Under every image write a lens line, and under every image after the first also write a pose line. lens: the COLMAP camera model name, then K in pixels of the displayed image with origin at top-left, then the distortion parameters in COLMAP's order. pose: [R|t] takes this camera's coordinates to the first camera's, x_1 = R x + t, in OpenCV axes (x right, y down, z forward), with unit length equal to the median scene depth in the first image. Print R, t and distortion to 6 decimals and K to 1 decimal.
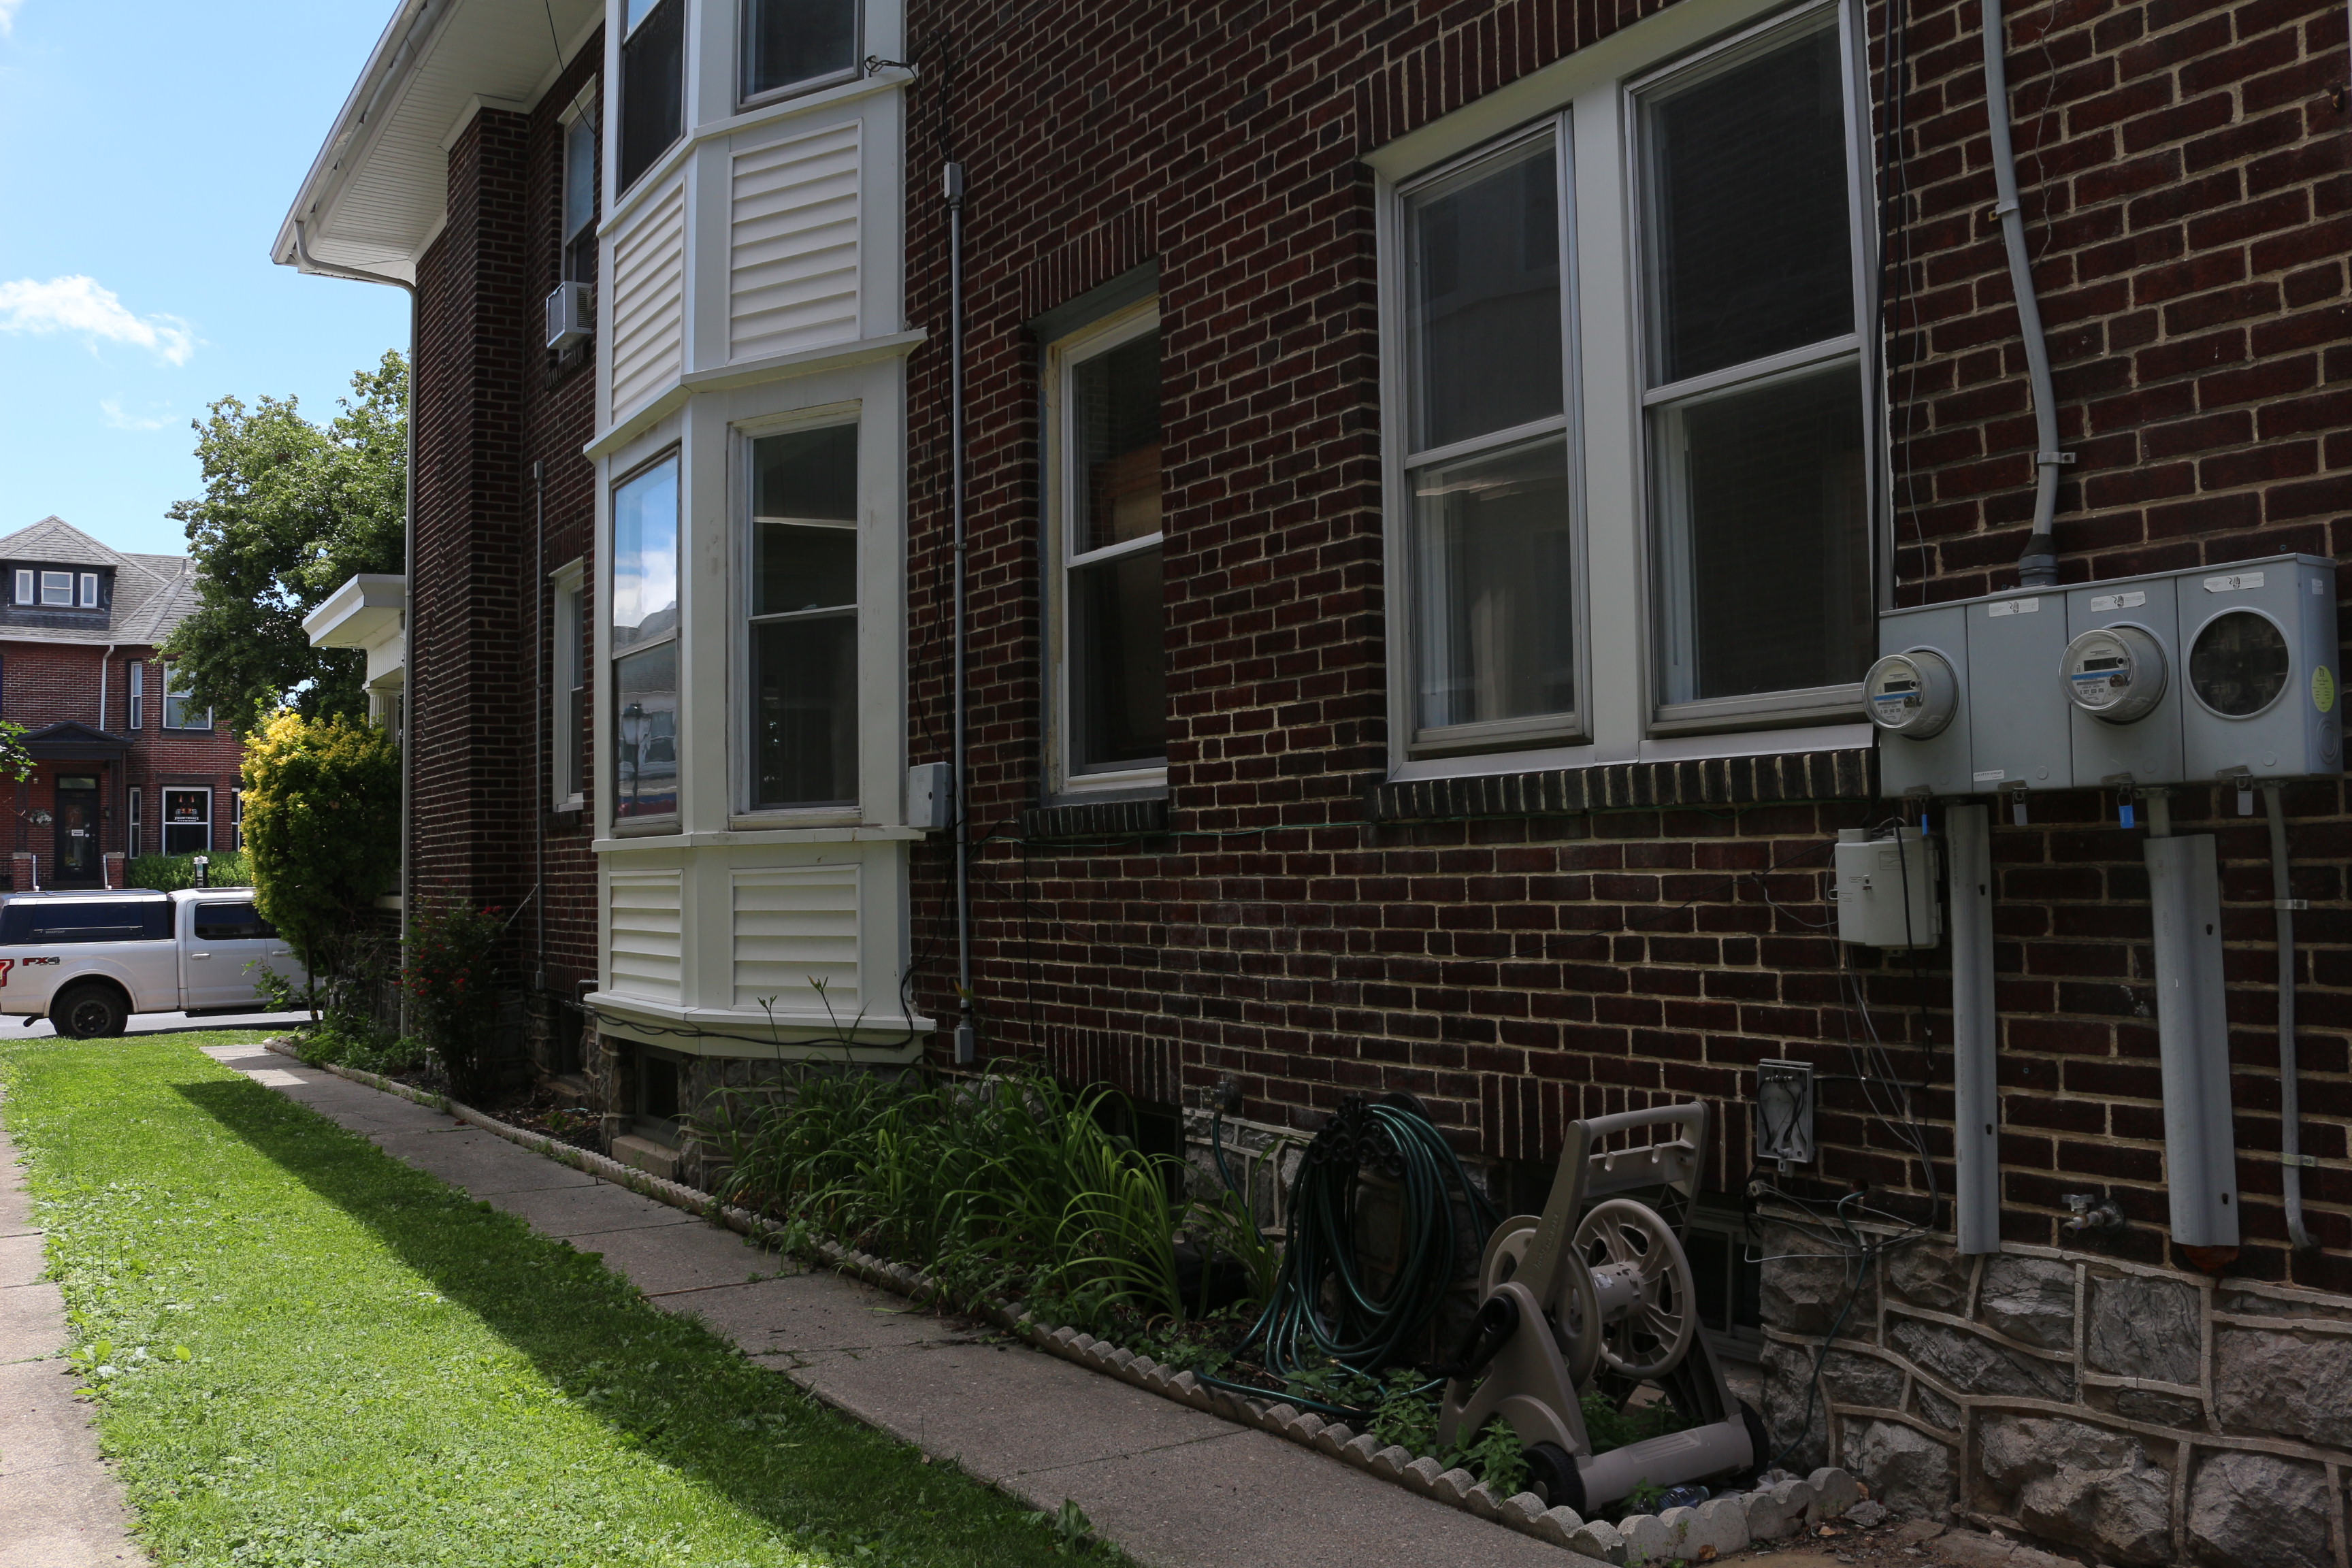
lens RADIAL K [[1938.2, 0, 1181.8], [0, 1938.2, 796.8], [0, 0, 1]] dist [-0.157174, 0.126366]
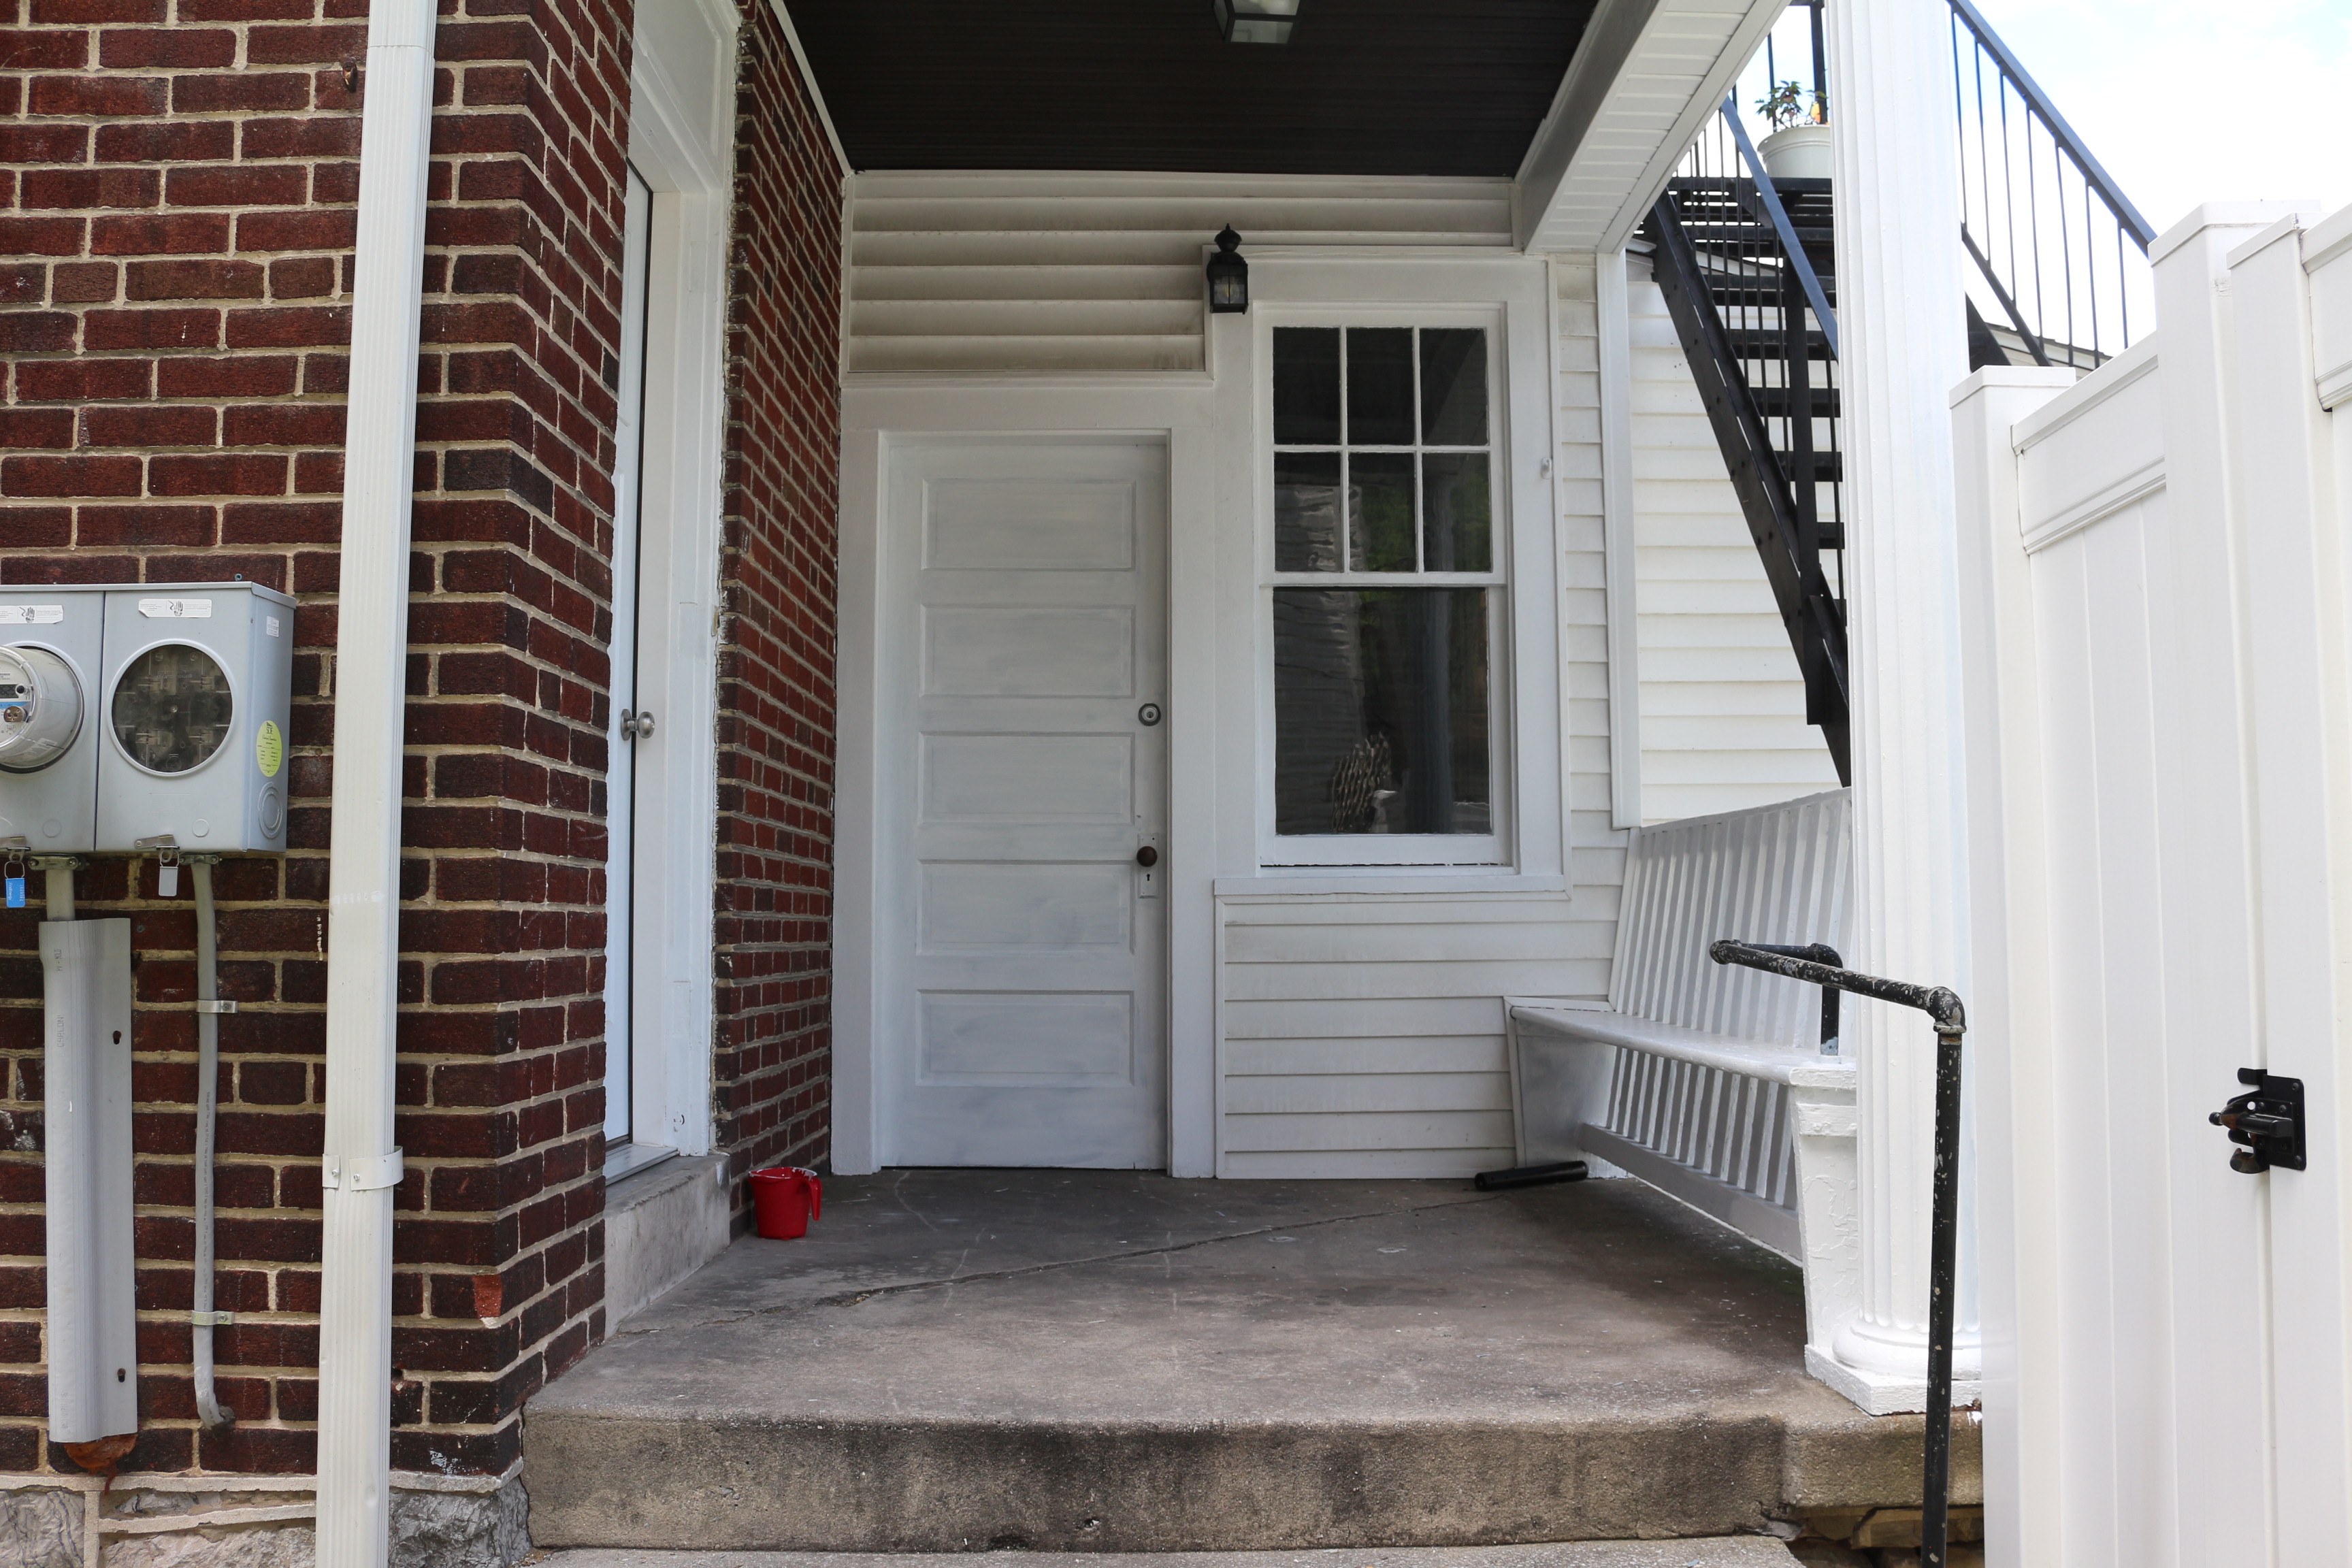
lens RADIAL K [[1938.2, 0, 1181.8], [0, 1938.2, 796.8], [0, 0, 1]] dist [-0.157174, 0.126366]
pose [[0.539249, 0.074921, 0.838807, 0.121370], [-0.038425, 0.997186, -0.064365, 0.002084], [-0.841269, 0.002478, 0.540611, 0.187523]]
